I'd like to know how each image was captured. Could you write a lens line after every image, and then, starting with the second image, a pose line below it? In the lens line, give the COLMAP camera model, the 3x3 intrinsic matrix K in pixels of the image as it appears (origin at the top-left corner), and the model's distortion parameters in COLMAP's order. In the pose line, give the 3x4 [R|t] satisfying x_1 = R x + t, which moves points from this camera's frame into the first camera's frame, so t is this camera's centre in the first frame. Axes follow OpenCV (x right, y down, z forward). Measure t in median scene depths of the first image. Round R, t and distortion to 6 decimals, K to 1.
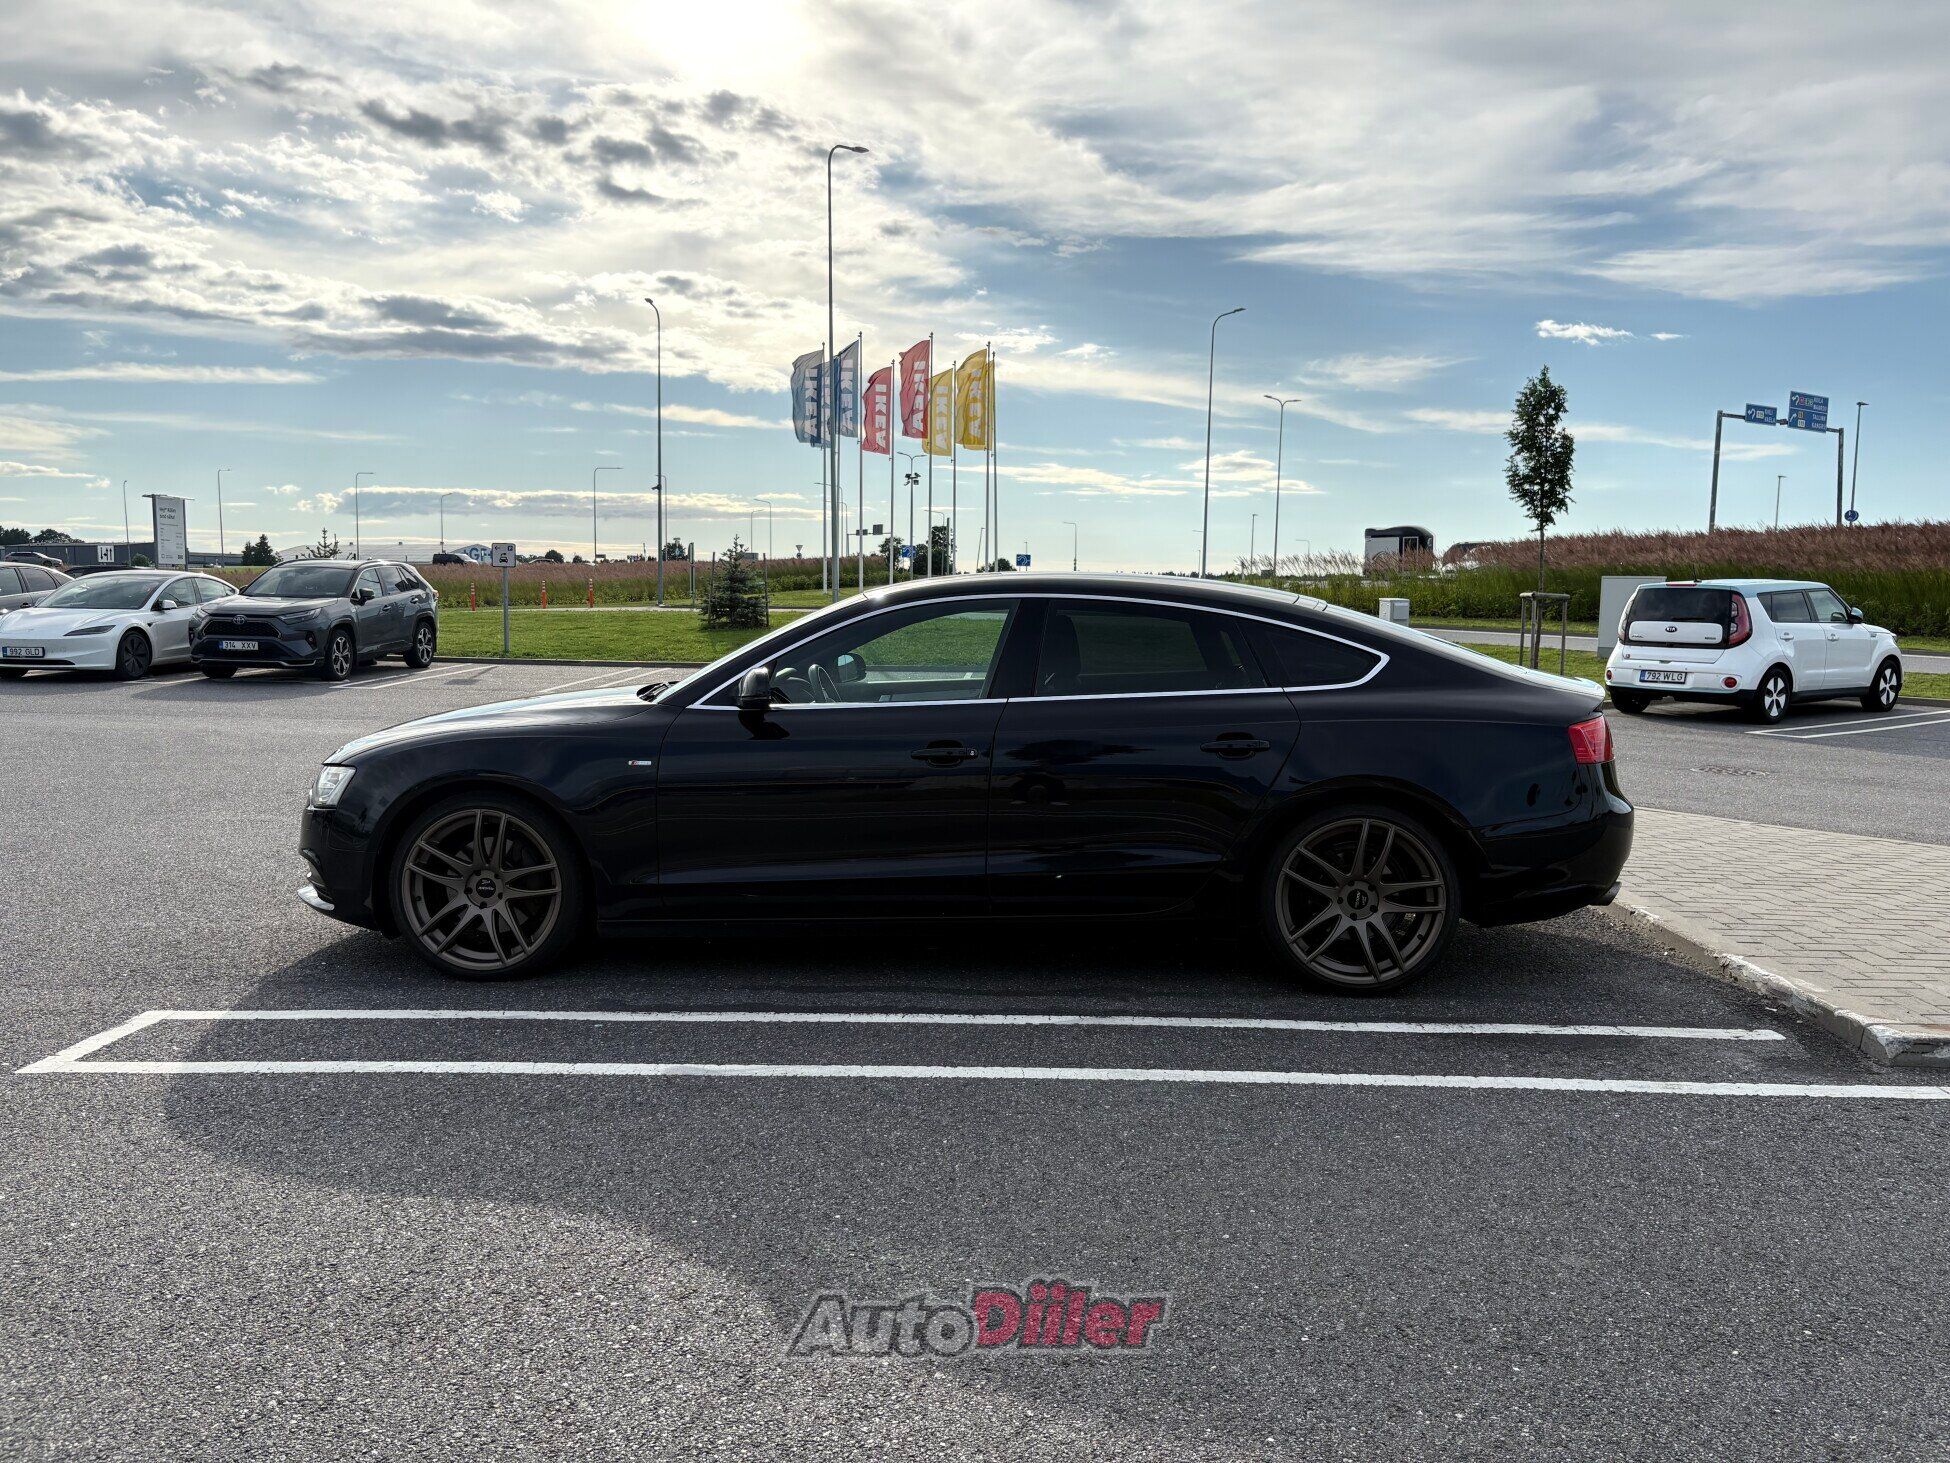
lens RADIAL K [[1466.0, 0, 978.6], [0, 1466.0, 804.2], [0, 0, 1]] dist [0.076398, -0.085272]
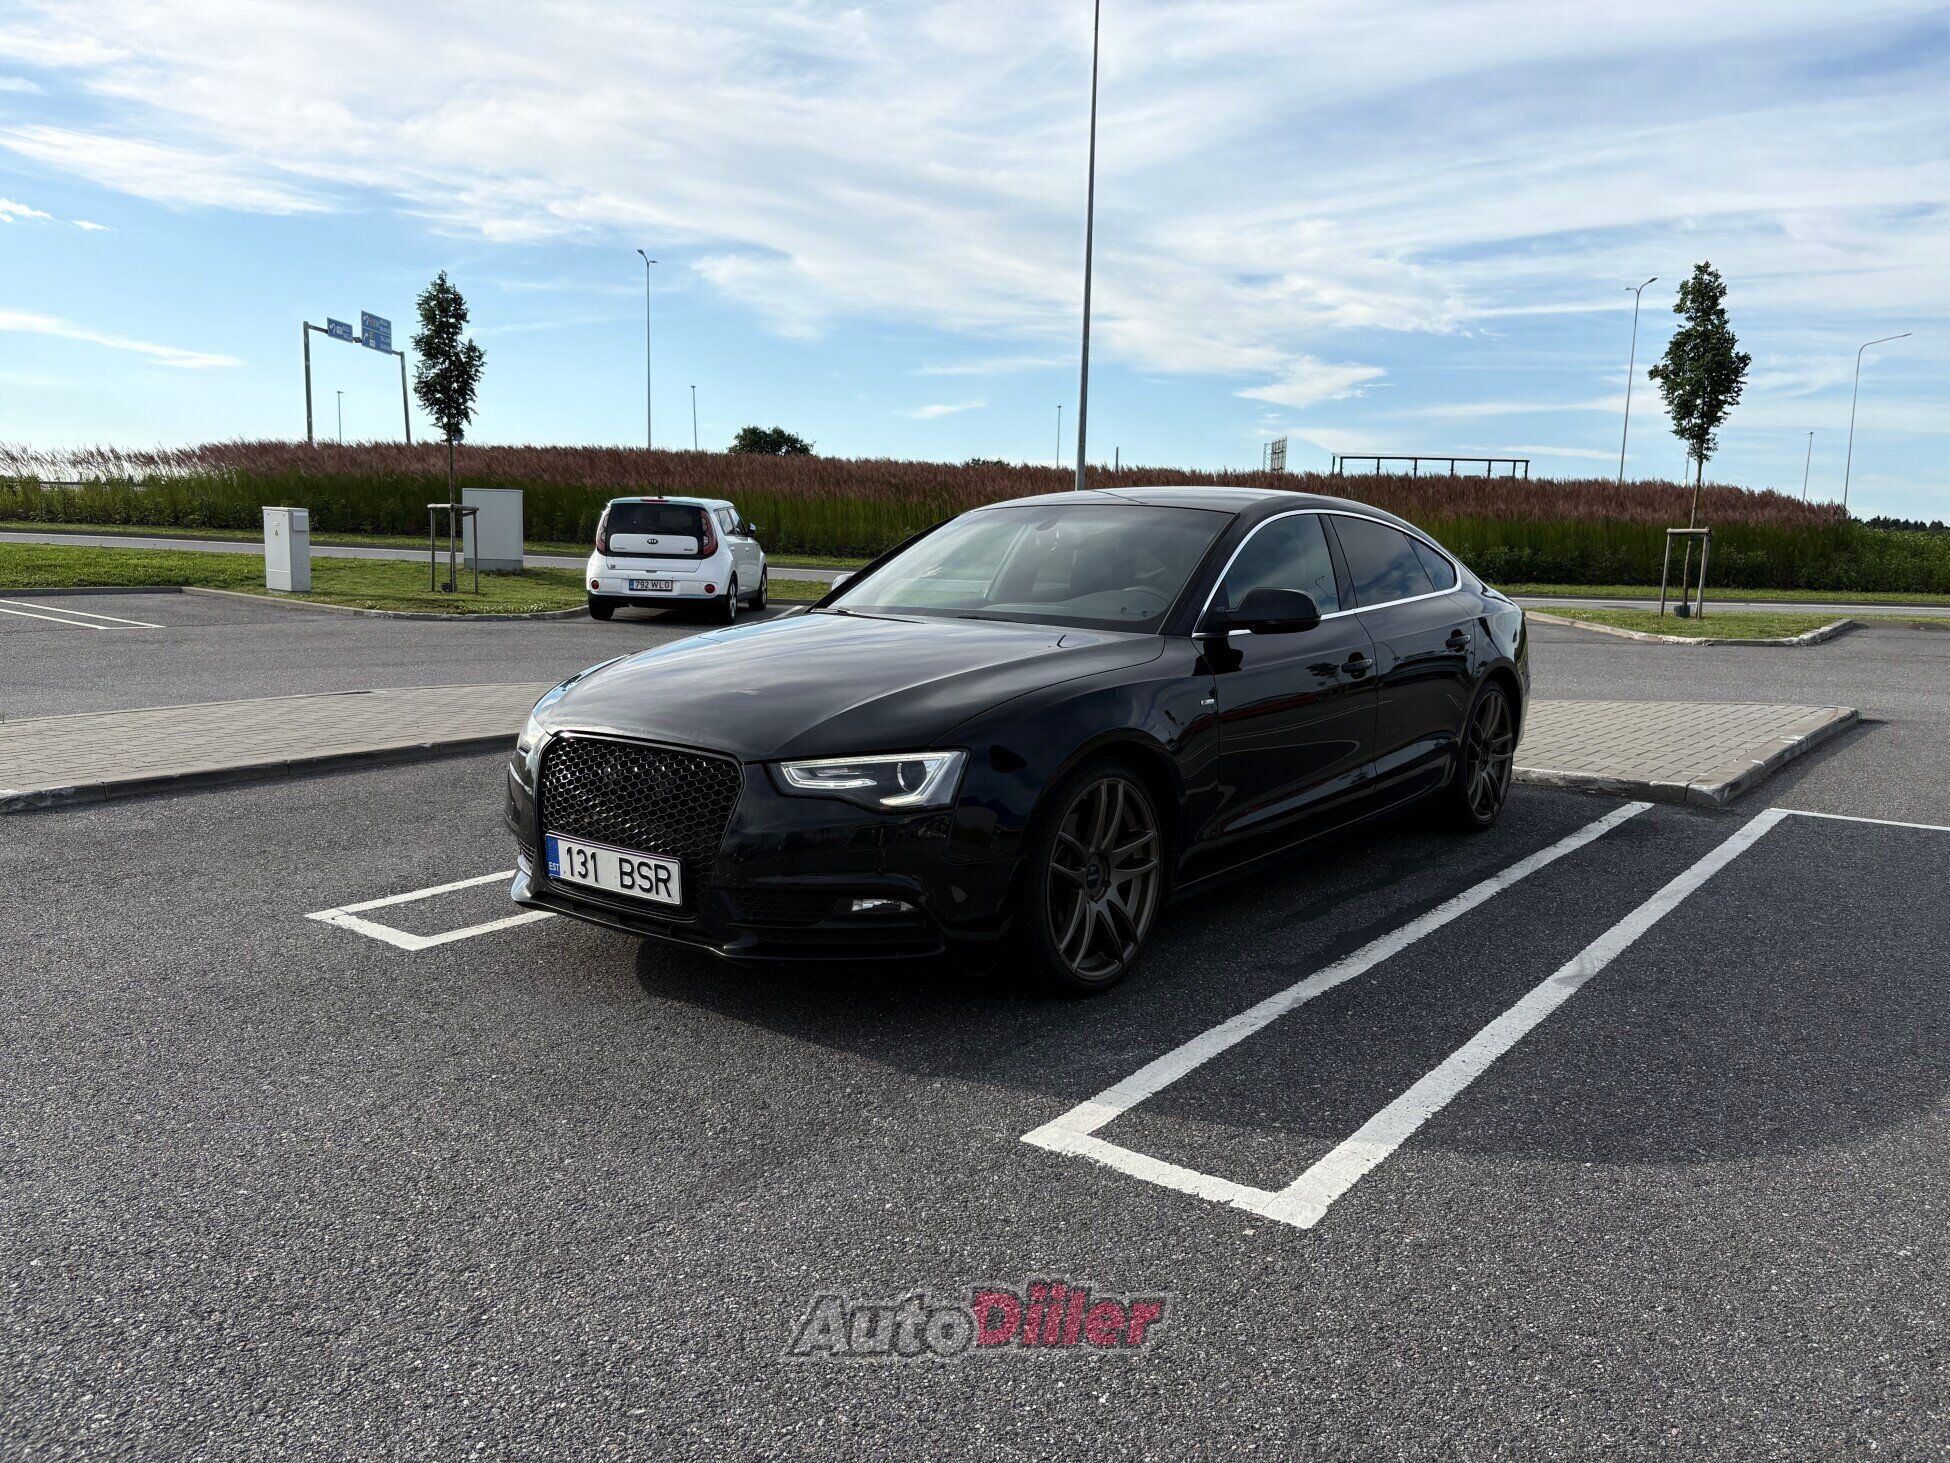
lens RADIAL K [[1497.5, 0, 975.0], [0, 1497.5, 731.5], [0, 0, 1]] dist [0.046765, -0.047105]
pose [[0.575512, -0.107864, 0.810649, -0.254651], [0.100662, 0.993069, 0.060672, -0.018908], [-0.811574, 0.046684, 0.582381, 0.146719]]
